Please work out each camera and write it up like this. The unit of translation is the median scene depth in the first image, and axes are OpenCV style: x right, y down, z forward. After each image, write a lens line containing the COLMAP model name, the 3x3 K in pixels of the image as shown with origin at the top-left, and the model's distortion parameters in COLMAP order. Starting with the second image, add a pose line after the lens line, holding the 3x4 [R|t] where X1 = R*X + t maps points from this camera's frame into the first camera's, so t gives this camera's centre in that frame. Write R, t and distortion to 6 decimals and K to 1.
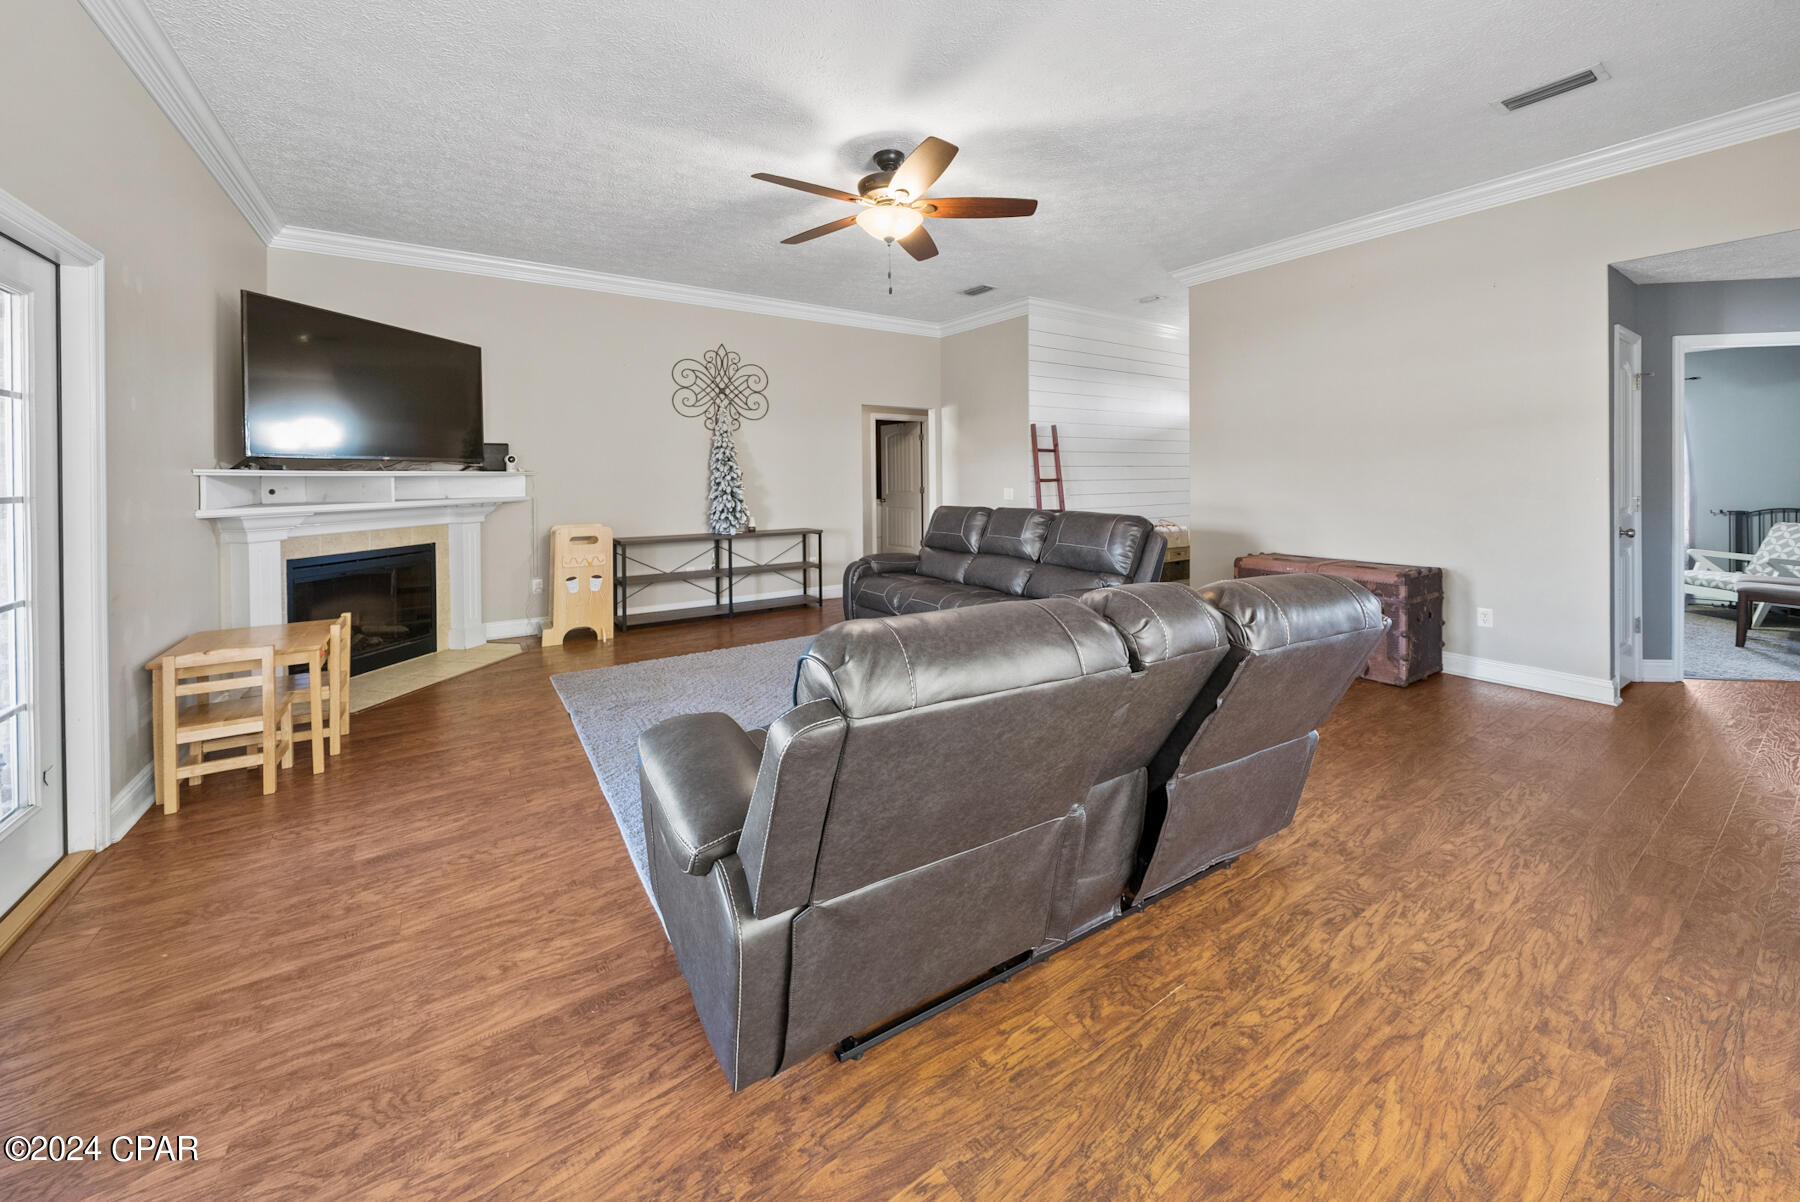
lens RADIAL K [[592.7, 0, 897.5], [0, 592.7, 477.9], [0, 0, 1]] dist [-0.000777, 0.000000]
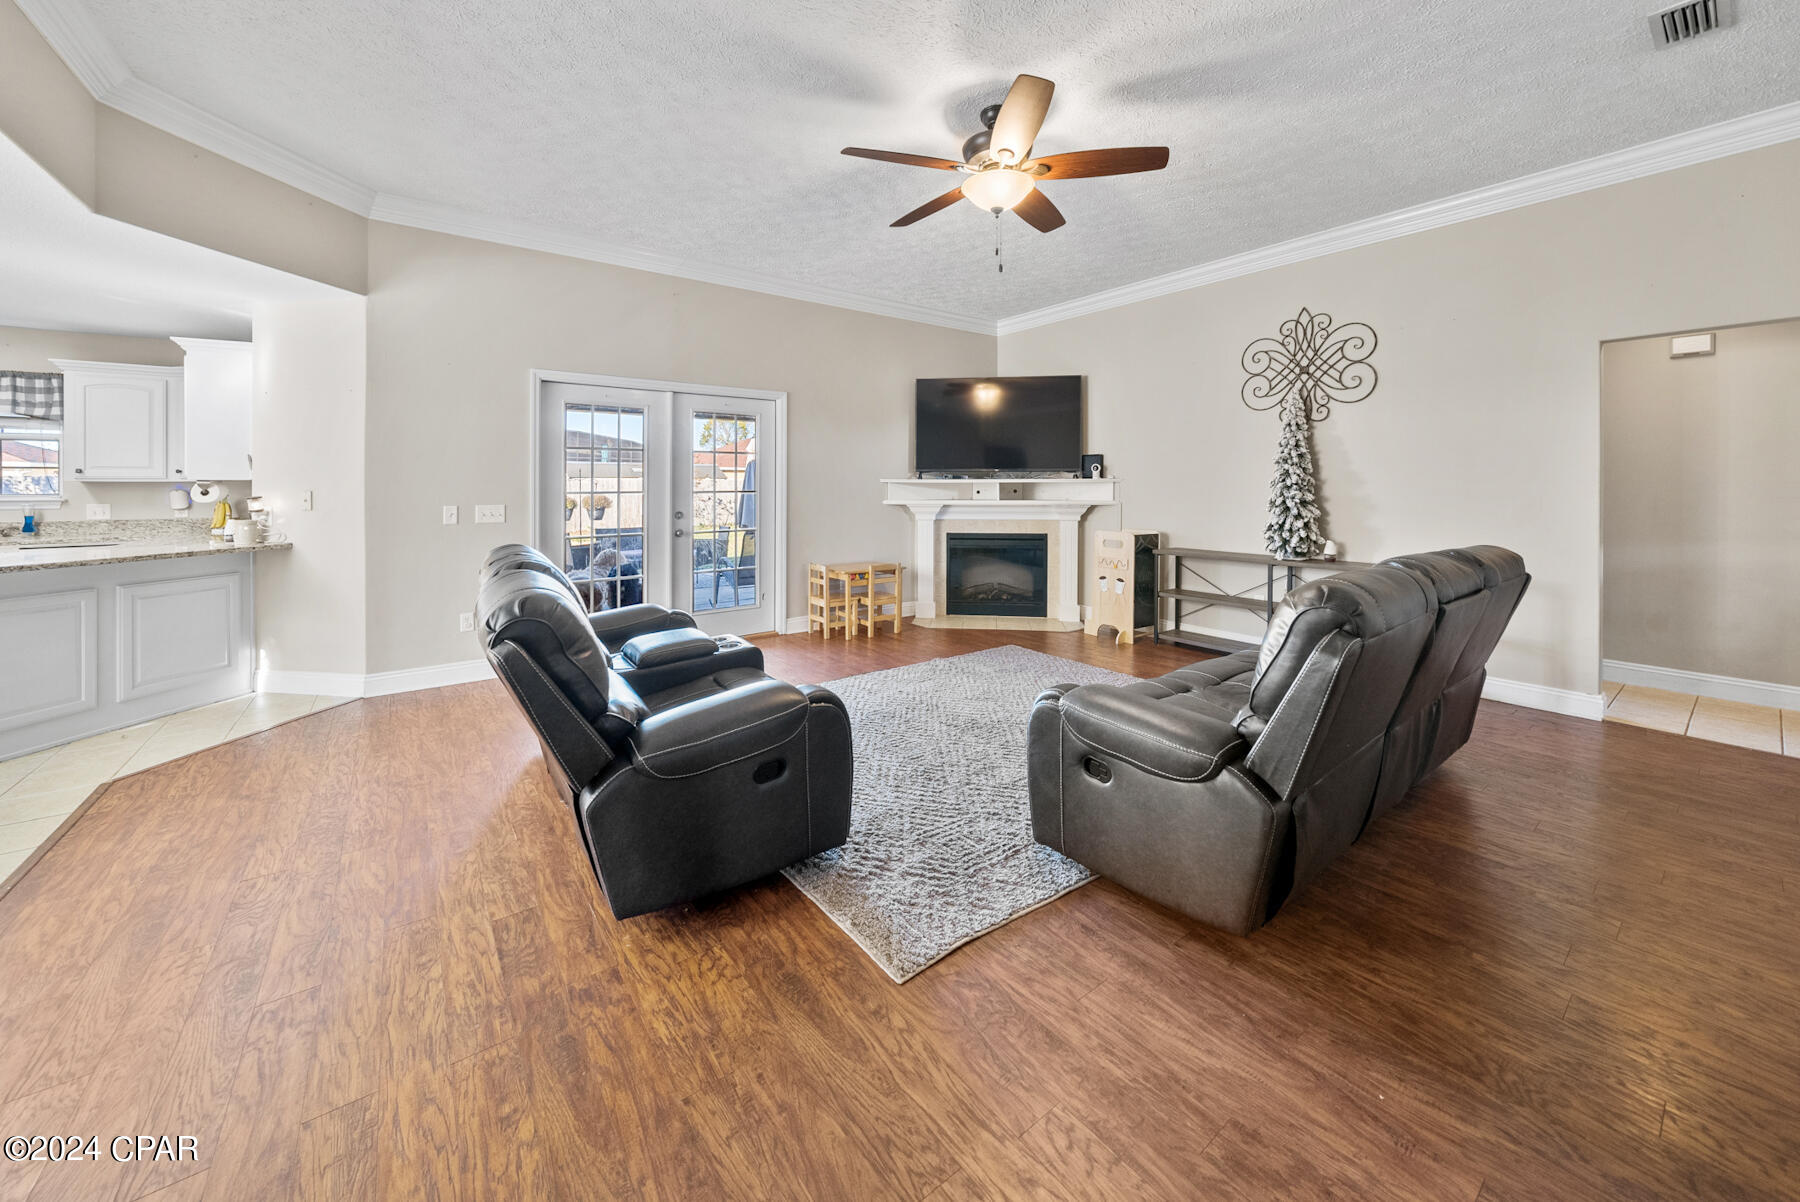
lens RADIAL K [[676.0, 0, 901.4], [0, 676.0, 483.2], [0, 0, 1]] dist [-0.000362, -0.000110]
pose [[0.100145, 0.002754, -0.994969, 0.958205], [-0.003832, 0.999990, 0.002382, -0.005708], [0.994965, 0.003574, 0.100154, 0.766745]]
